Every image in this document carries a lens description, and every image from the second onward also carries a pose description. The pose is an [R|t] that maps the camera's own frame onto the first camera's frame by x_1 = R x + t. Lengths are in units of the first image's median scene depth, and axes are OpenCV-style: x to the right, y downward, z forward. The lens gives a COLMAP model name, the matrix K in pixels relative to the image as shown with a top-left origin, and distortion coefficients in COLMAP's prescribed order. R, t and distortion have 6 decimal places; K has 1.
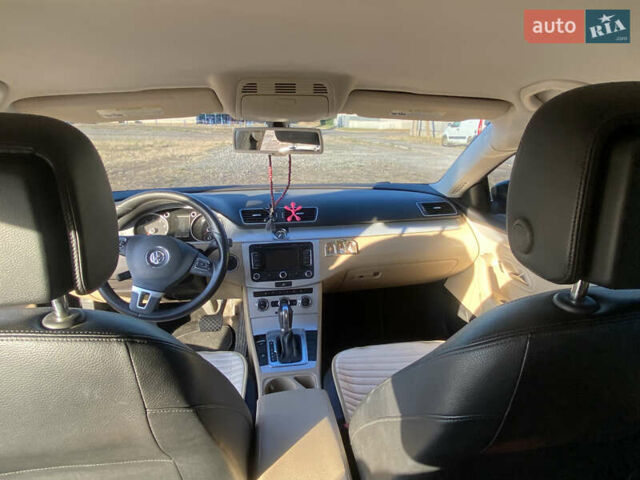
lens RADIAL K [[397.6, 0, 339.7], [0, 397.6, 241.2], [0, 0, 1]] dist [0.002111, 0.000053]
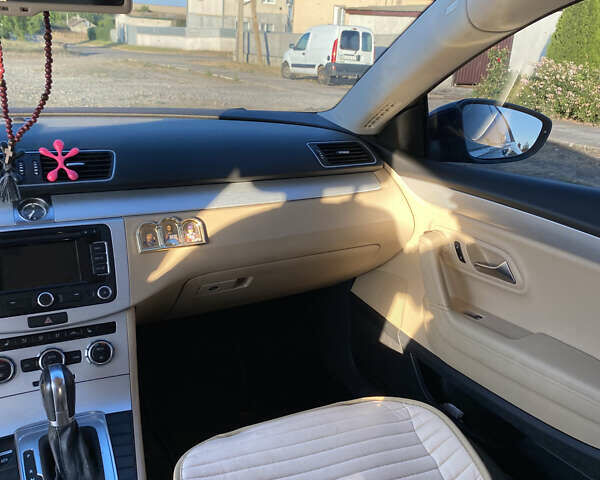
lens RADIAL K [[587.6, 0, 314.2], [0, 587.6, 247.1], [0, 0, 1]] dist [0.041779, -0.140942]
pose [[0.953831, -0.056262, 0.295026, -0.040793], [0.043401, 0.997807, 0.049967, 0.004125], [-0.297190, -0.034856, 0.954182, 0.244852]]
